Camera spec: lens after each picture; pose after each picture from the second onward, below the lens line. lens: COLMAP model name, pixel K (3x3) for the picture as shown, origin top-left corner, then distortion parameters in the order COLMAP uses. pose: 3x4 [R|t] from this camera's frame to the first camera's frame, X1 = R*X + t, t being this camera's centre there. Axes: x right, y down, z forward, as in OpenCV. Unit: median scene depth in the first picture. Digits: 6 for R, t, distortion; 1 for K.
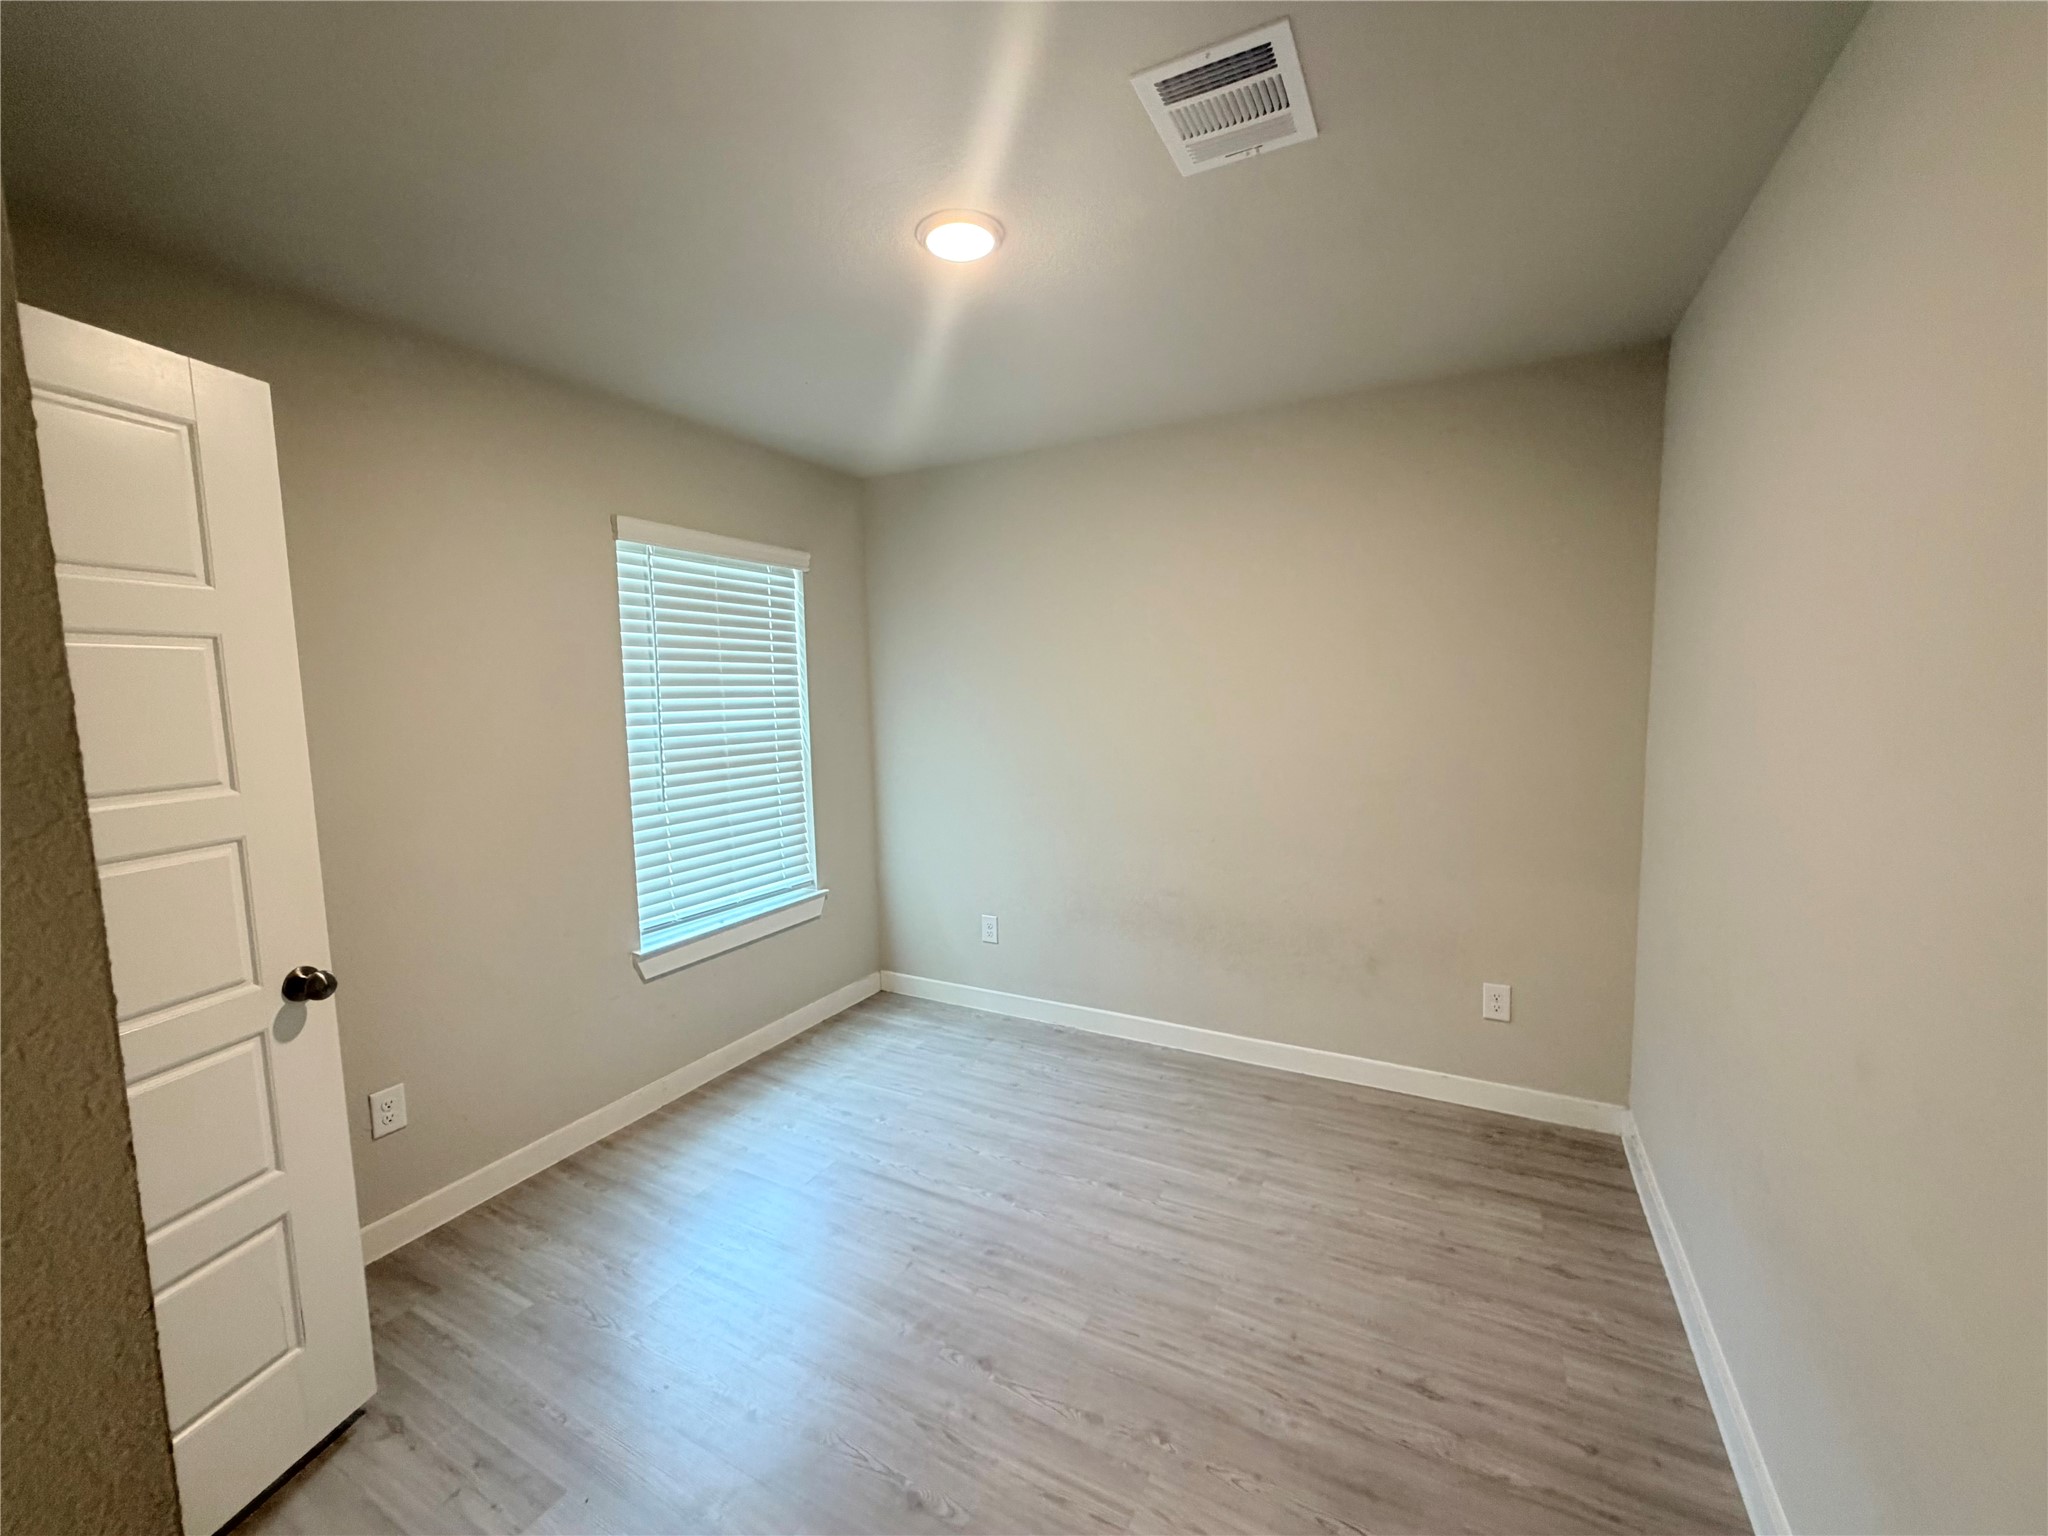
lens RADIAL K [[819.7, 0, 1019.1], [0, 819.7, 767.0], [0, 0, 1]] dist [-0.001466, 0.000608]
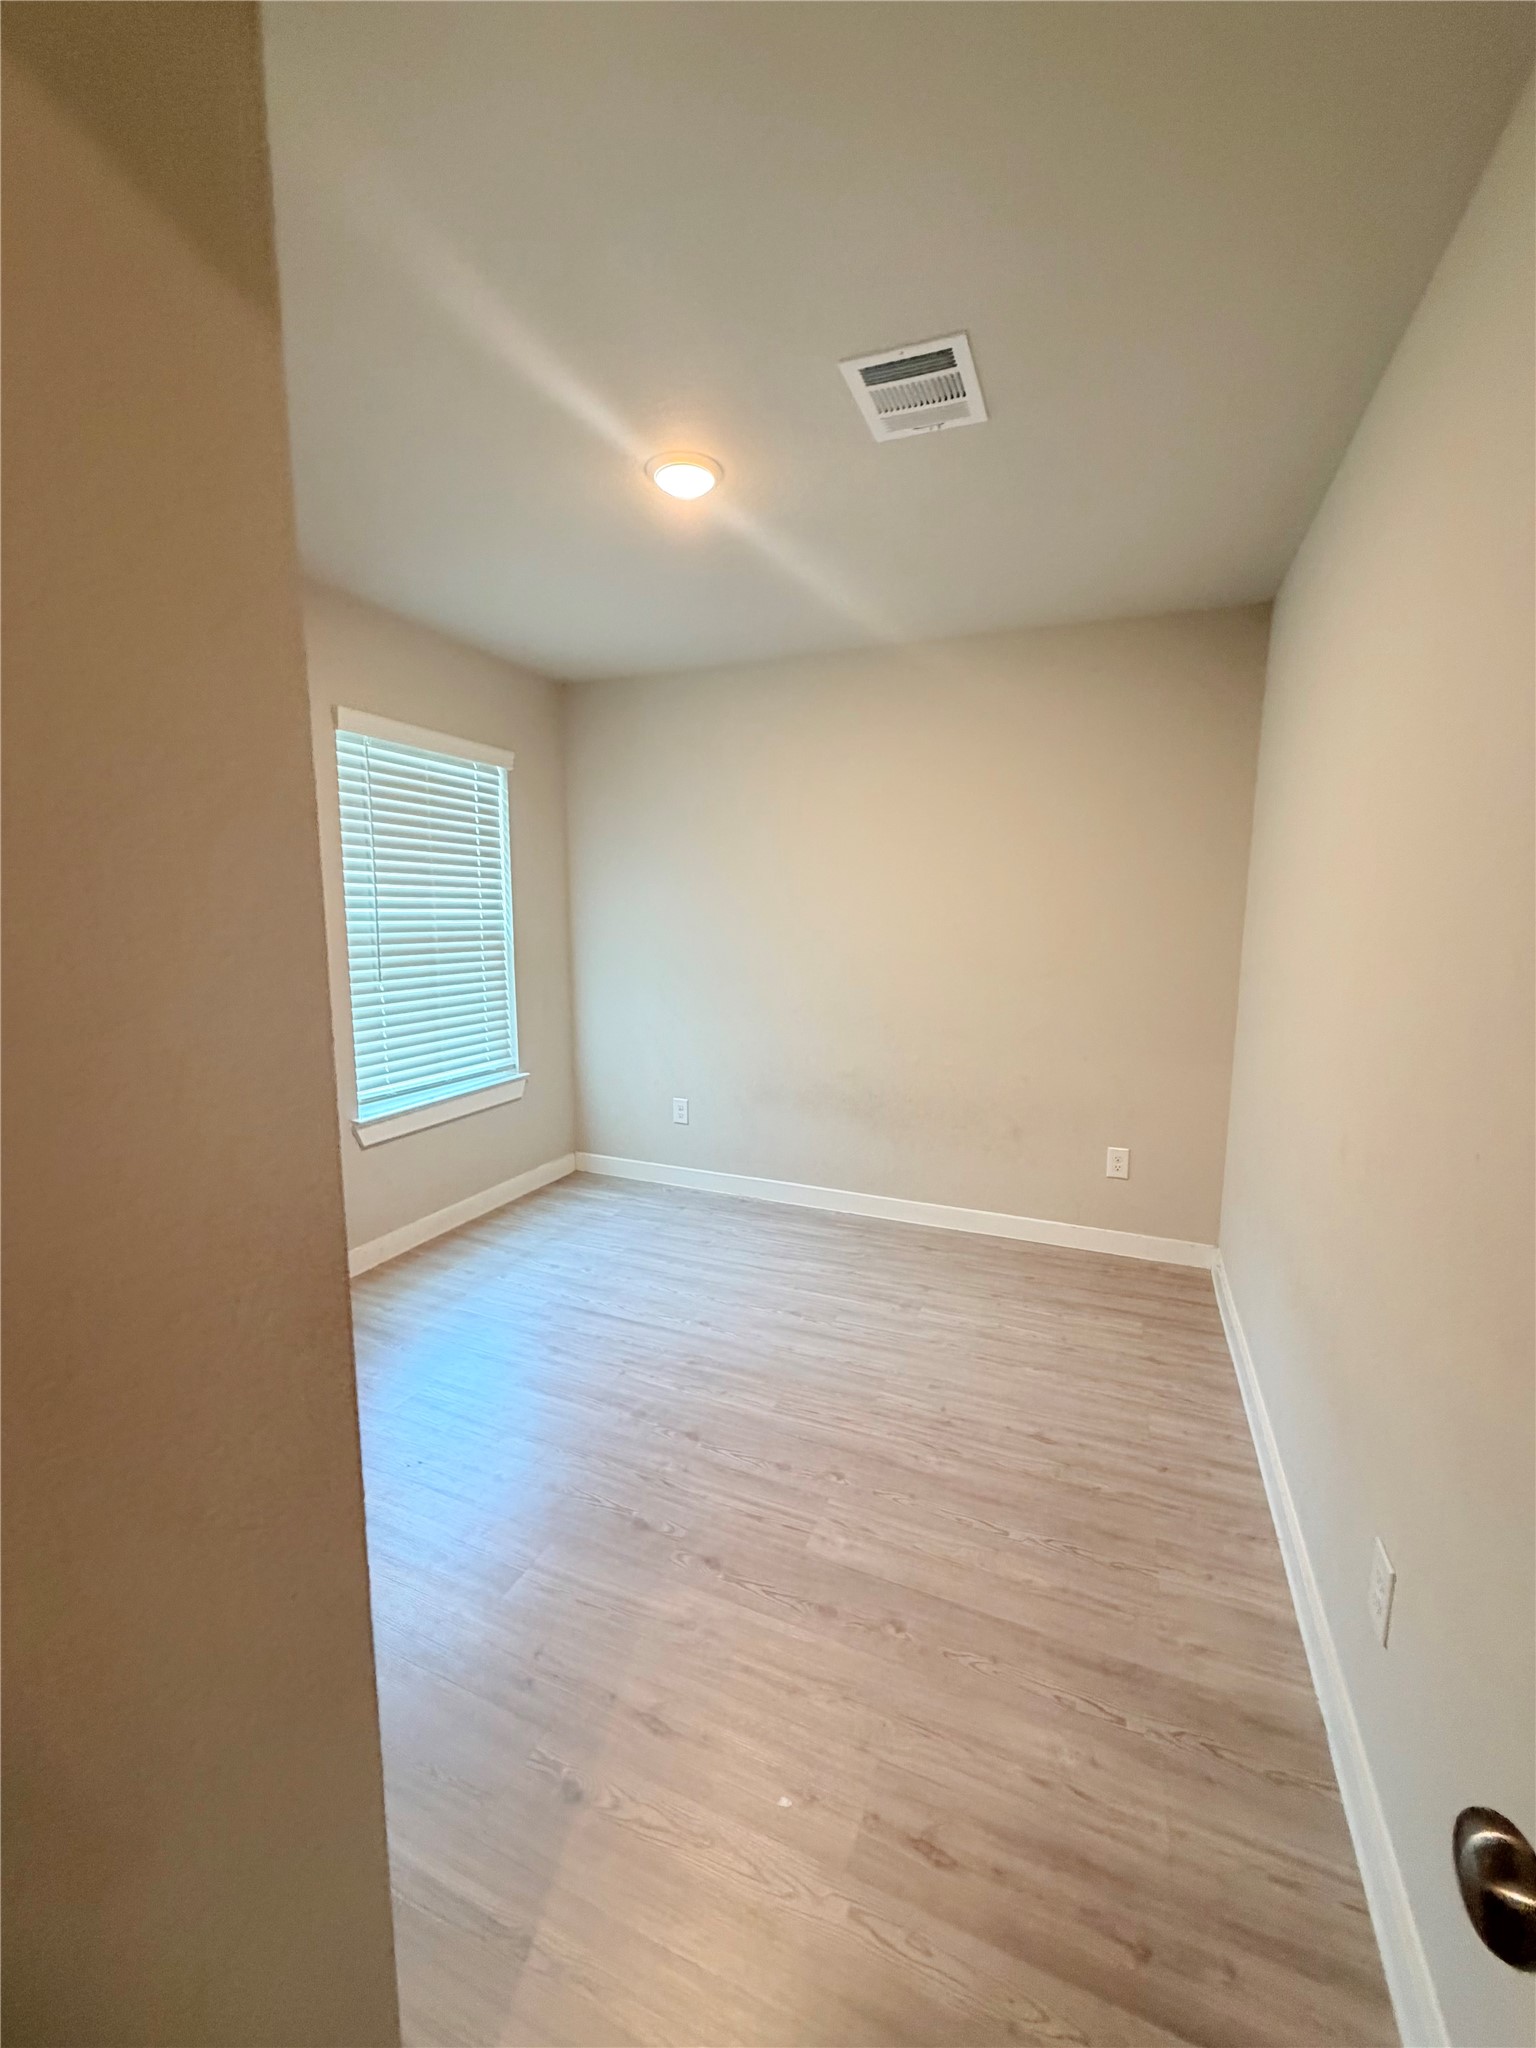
lens RADIAL K [[819.7, 0, 771.5], [0, 819.7, 1023.2], [0, 0, 1]] dist [-0.001466, 0.000608]
pose [[0.994882, 0.013052, 0.100196, -0.037551], [-0.017372, 0.998951, 0.042365, 0.048104], [-0.099538, -0.043888, 0.994065, -0.124840]]
